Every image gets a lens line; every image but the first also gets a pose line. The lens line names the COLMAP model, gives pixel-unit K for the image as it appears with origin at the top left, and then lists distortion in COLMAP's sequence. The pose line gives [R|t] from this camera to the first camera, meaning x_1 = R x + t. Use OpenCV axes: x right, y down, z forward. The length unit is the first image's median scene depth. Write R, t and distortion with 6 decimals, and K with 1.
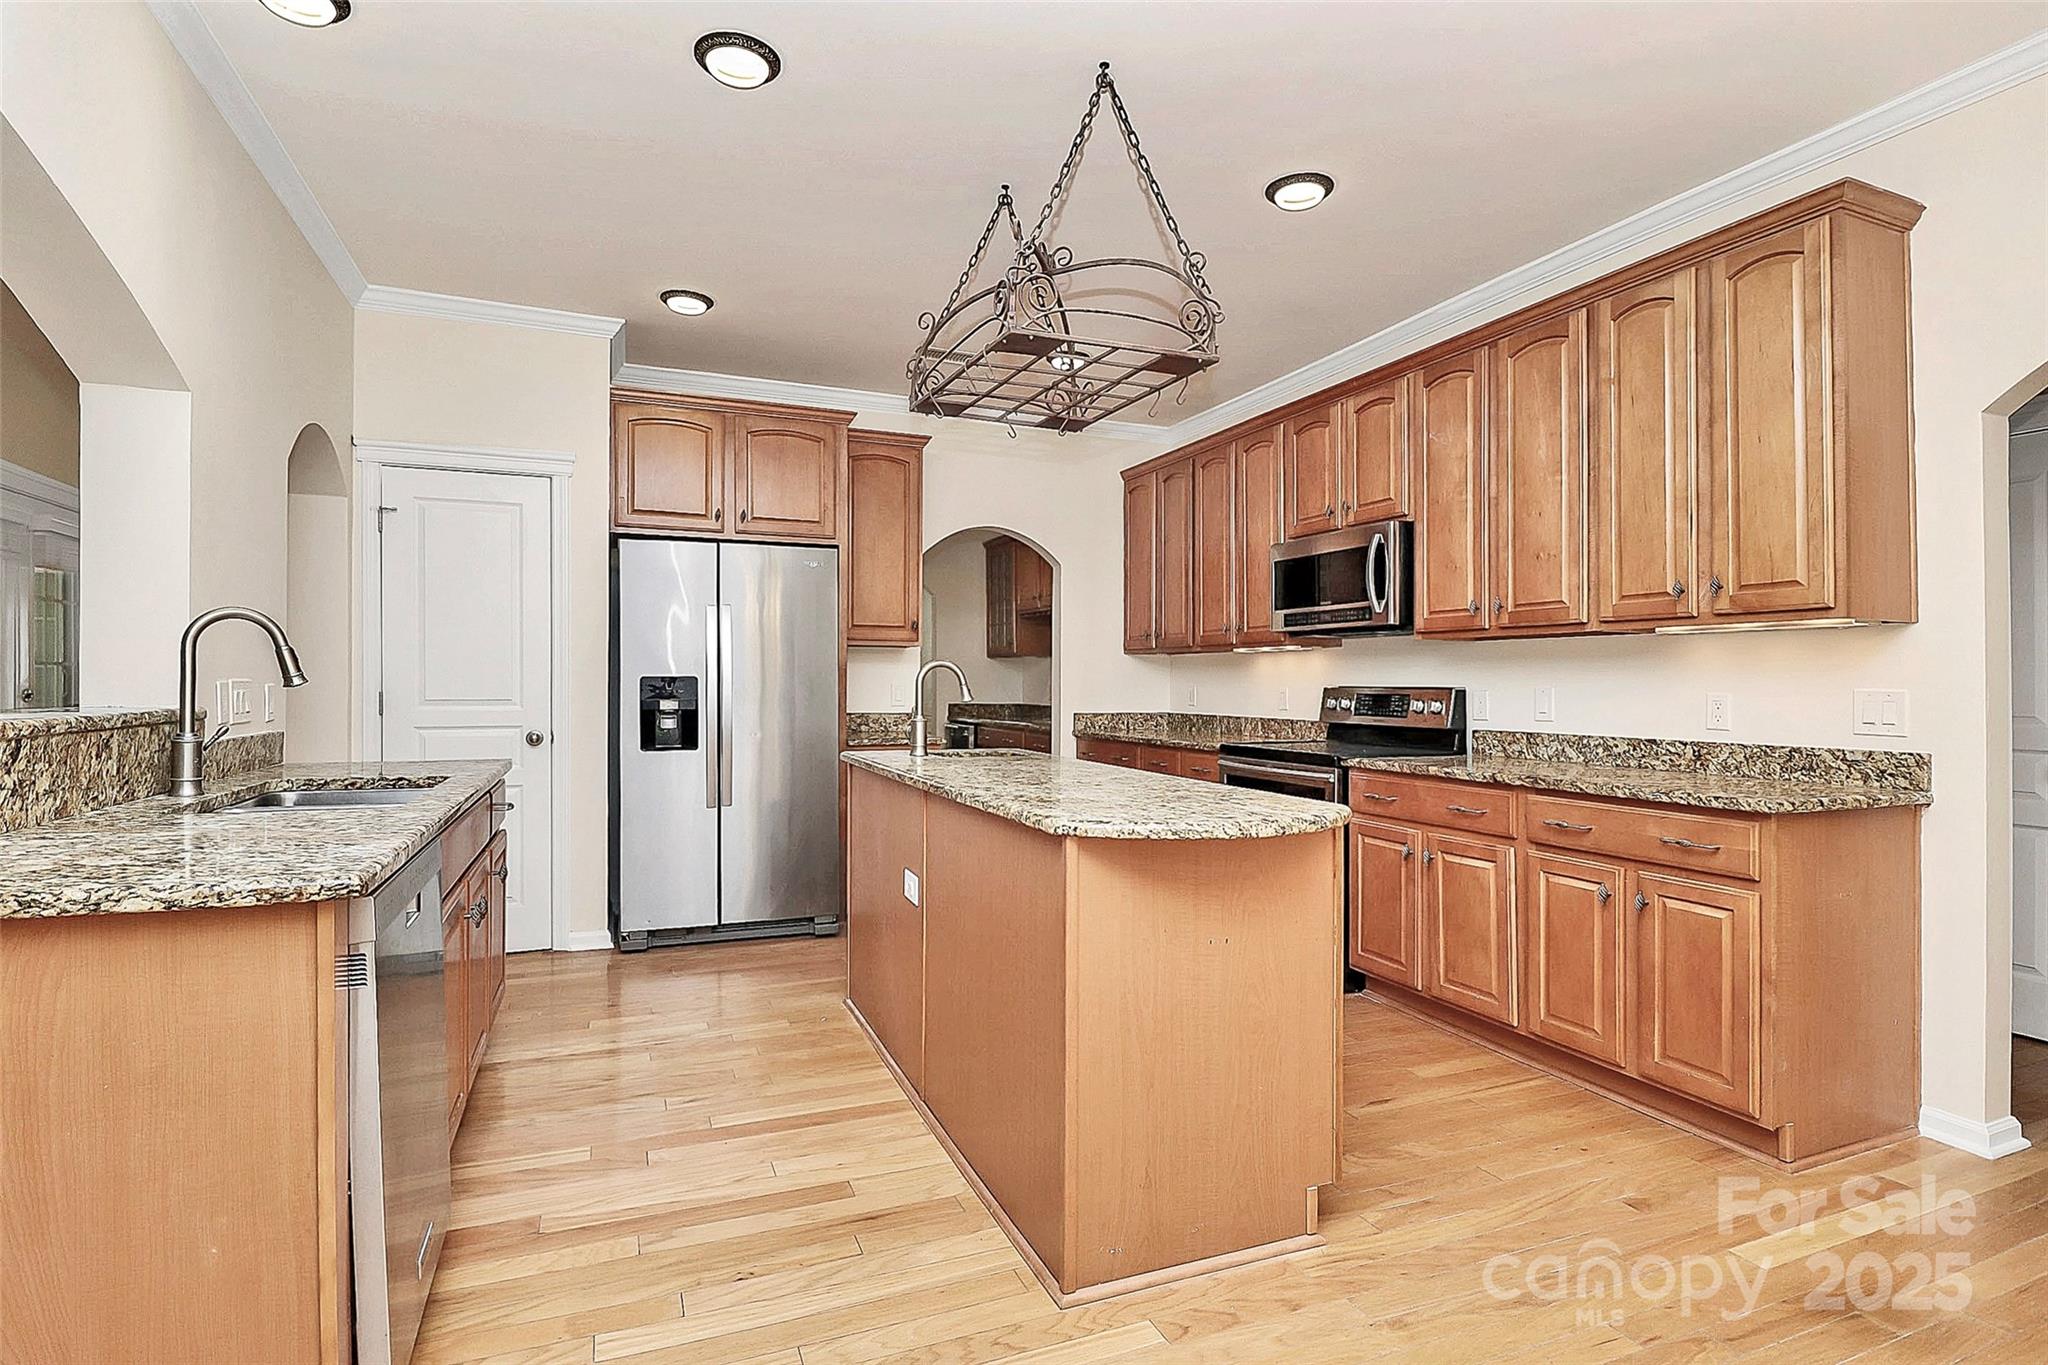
lens RADIAL K [[1024.5, 0, 992.0], [0, 1024.5, 683.0], [0, 0, 1]] dist [-0.000121, -0.020534]
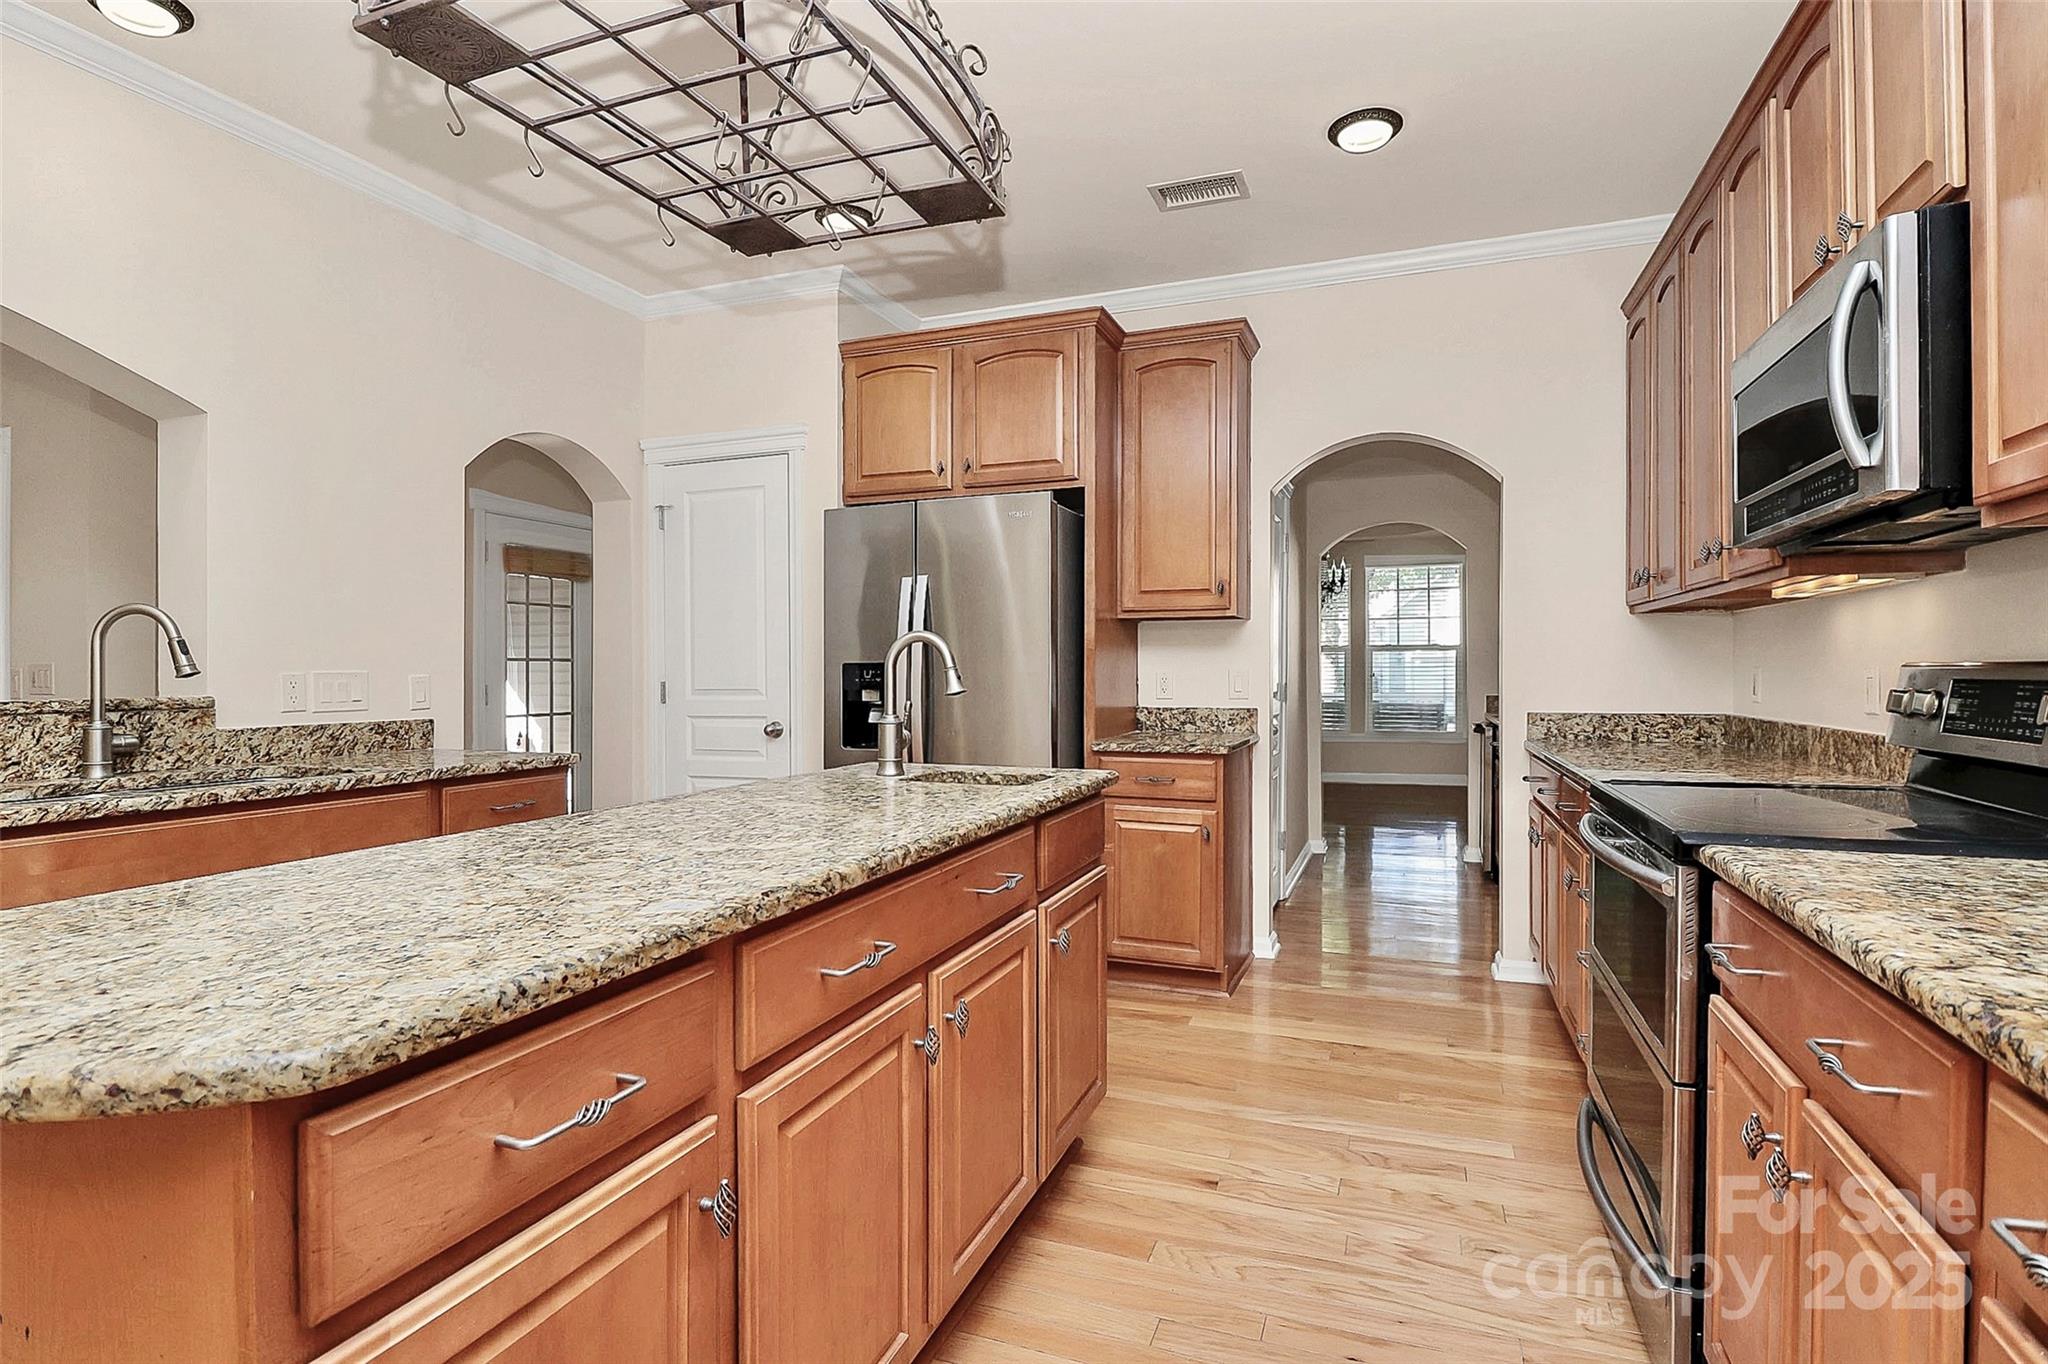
lens RADIAL K [[1022.8, 0, 1056.4], [0, 1022.8, 673.7], [0, 0, 1]] dist [-0.000769, -0.038981]
pose [[0.763021, -0.008001, -0.646325, 0.612872], [0.010291, 0.999947, -0.000230, 0.008017], [0.646292, -0.006476, 0.763063, 0.763883]]
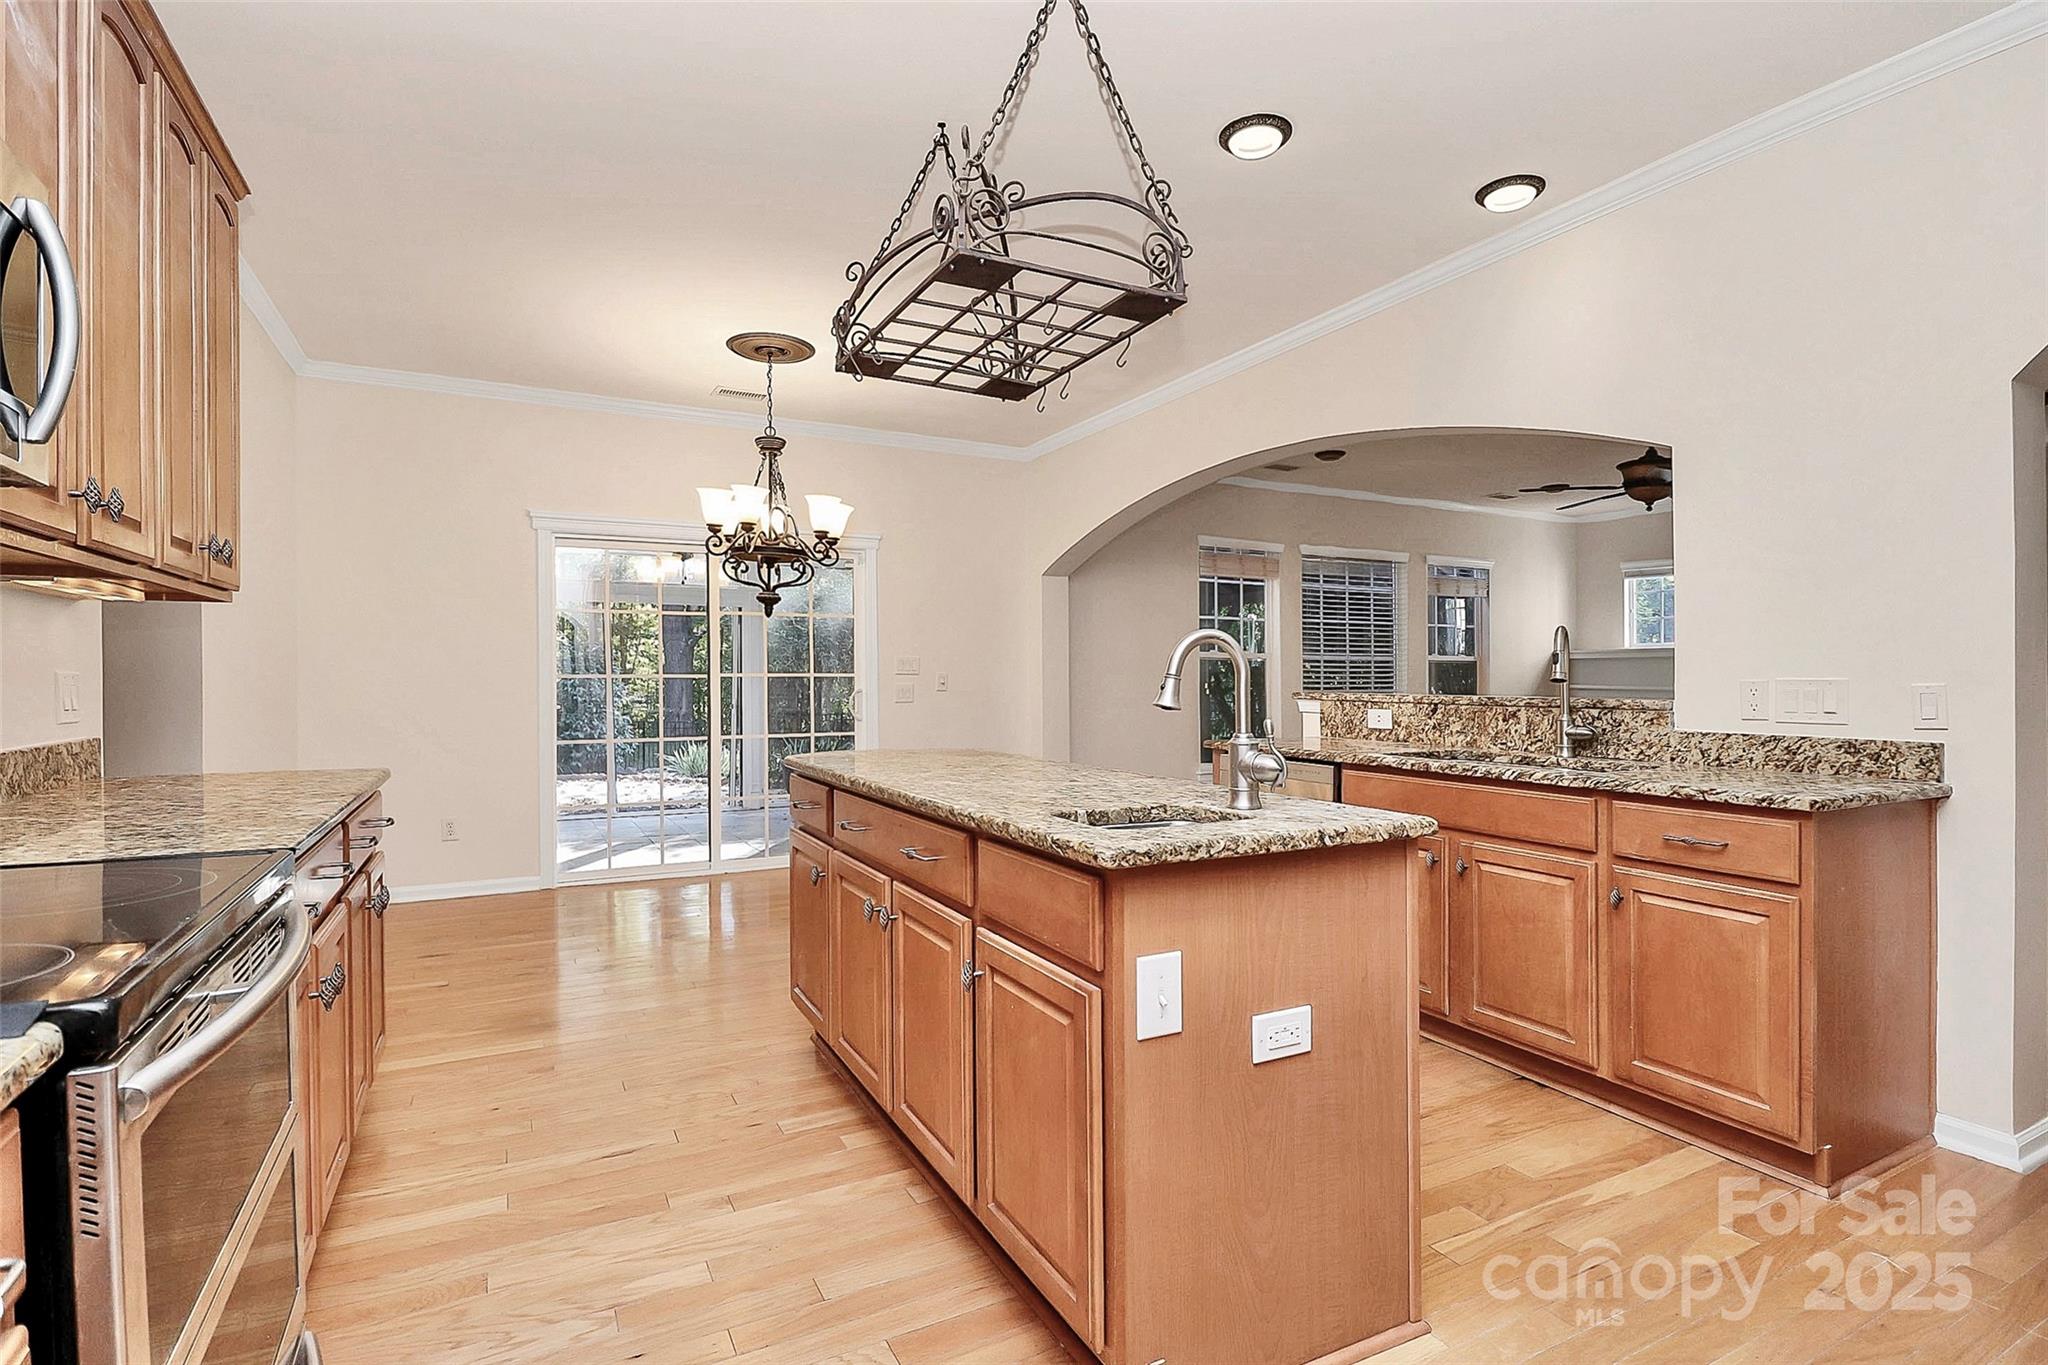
lens RADIAL K [[1024.5, 0, 992.0], [0, 1024.5, 683.0], [0, 0, 1]] dist [-0.000121, -0.020534]
pose [[-0.997511, -0.010535, -0.069713, 0.124046], [-0.010900, 0.999929, 0.004857, 0.004908], [0.069657, 0.005605, -0.997555, 2.150639]]
